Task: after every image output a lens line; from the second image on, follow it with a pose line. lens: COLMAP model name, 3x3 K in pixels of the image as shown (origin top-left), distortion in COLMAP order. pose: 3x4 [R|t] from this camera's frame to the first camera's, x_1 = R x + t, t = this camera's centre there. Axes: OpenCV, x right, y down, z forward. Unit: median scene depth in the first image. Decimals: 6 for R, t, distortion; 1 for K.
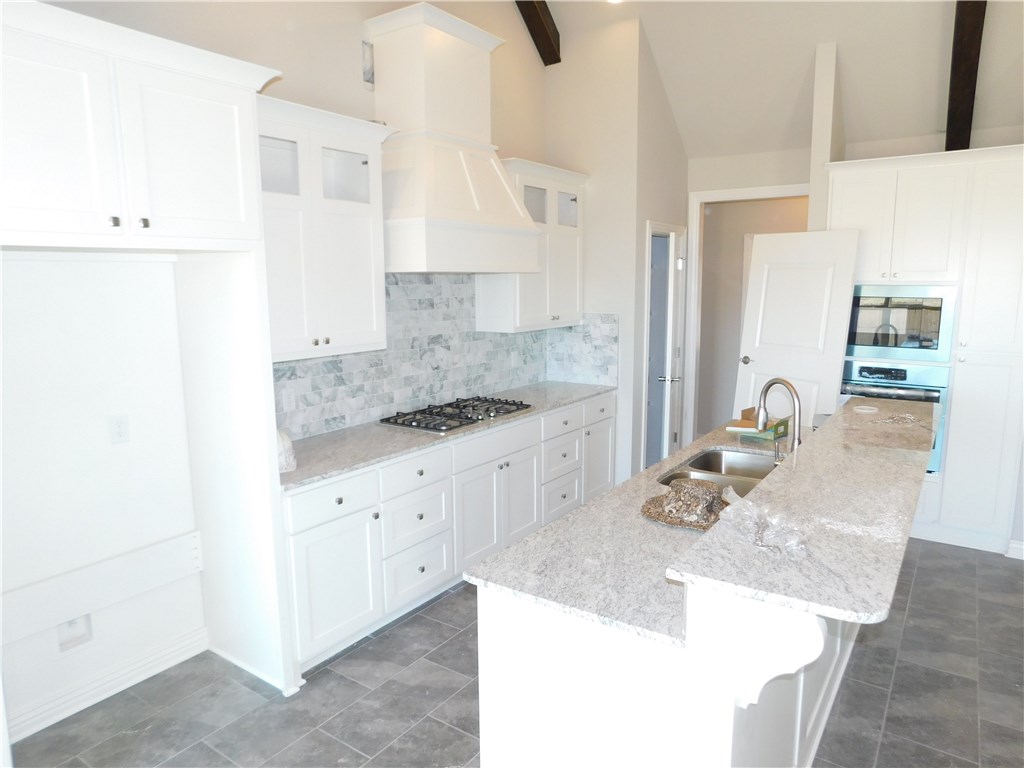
lens RADIAL K [[676.5, 0, 513.0], [0, 676.5, 381.4], [0, 0, 1]] dist [-0.058733, 0.040989]
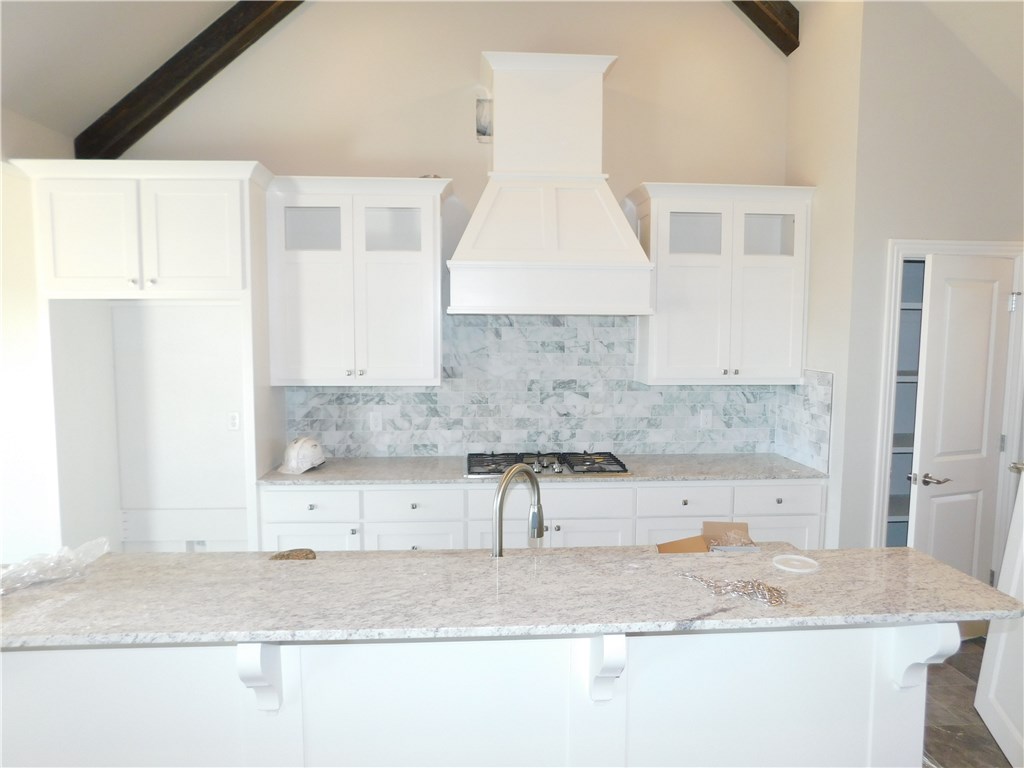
lens RADIAL K [[676.5, 0, 512.5], [0, 676.5, 381.1], [0, 0, 1]] dist [-0.058733, 0.040989]
pose [[0.629984, 0.076006, -0.772879, 0.600006], [-0.125593, 0.992070, -0.004812, -0.055352], [0.766385, 0.100100, 0.634535, 0.355960]]
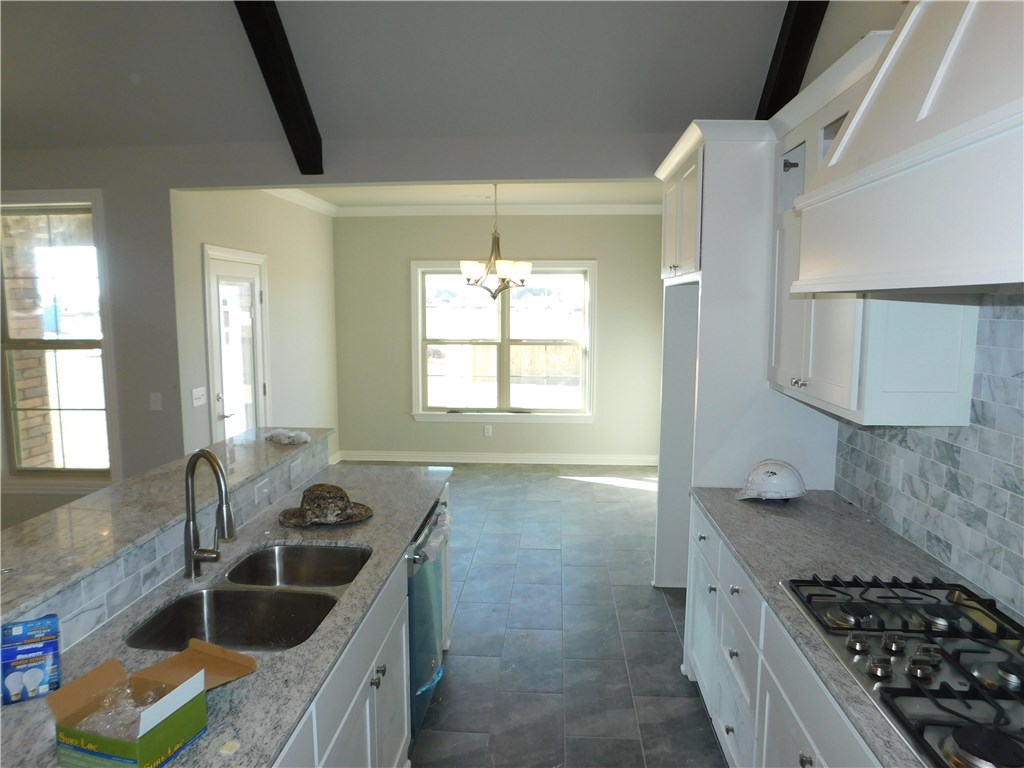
lens RADIAL K [[676.5, 0, 508.9], [0, 676.5, 380.1], [0, 0, 1]] dist [-0.058733, 0.040989]
pose [[-0.860812, 0.062299, -0.505096, 0.309979], [-0.071942, 0.967617, 0.241954, -0.173918], [0.503813, 0.244615, -0.828454, 1.125892]]
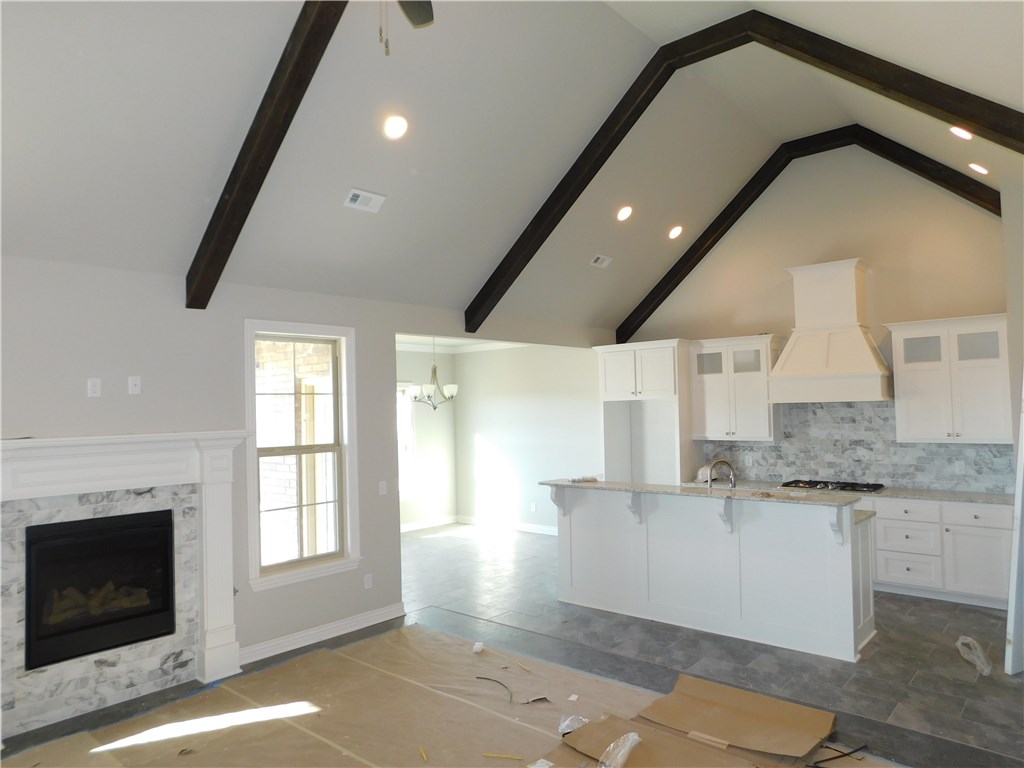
lens RADIAL K [[676.5, 0, 514.8], [0, 676.5, 381.8], [0, 0, 1]] dist [-0.058733, 0.040989]
pose [[-0.112917, -0.029868, -0.993155, 1.609346], [-0.127950, 0.991663, -0.015276, -0.080428], [0.985332, 0.125349, -0.115797, 0.389882]]
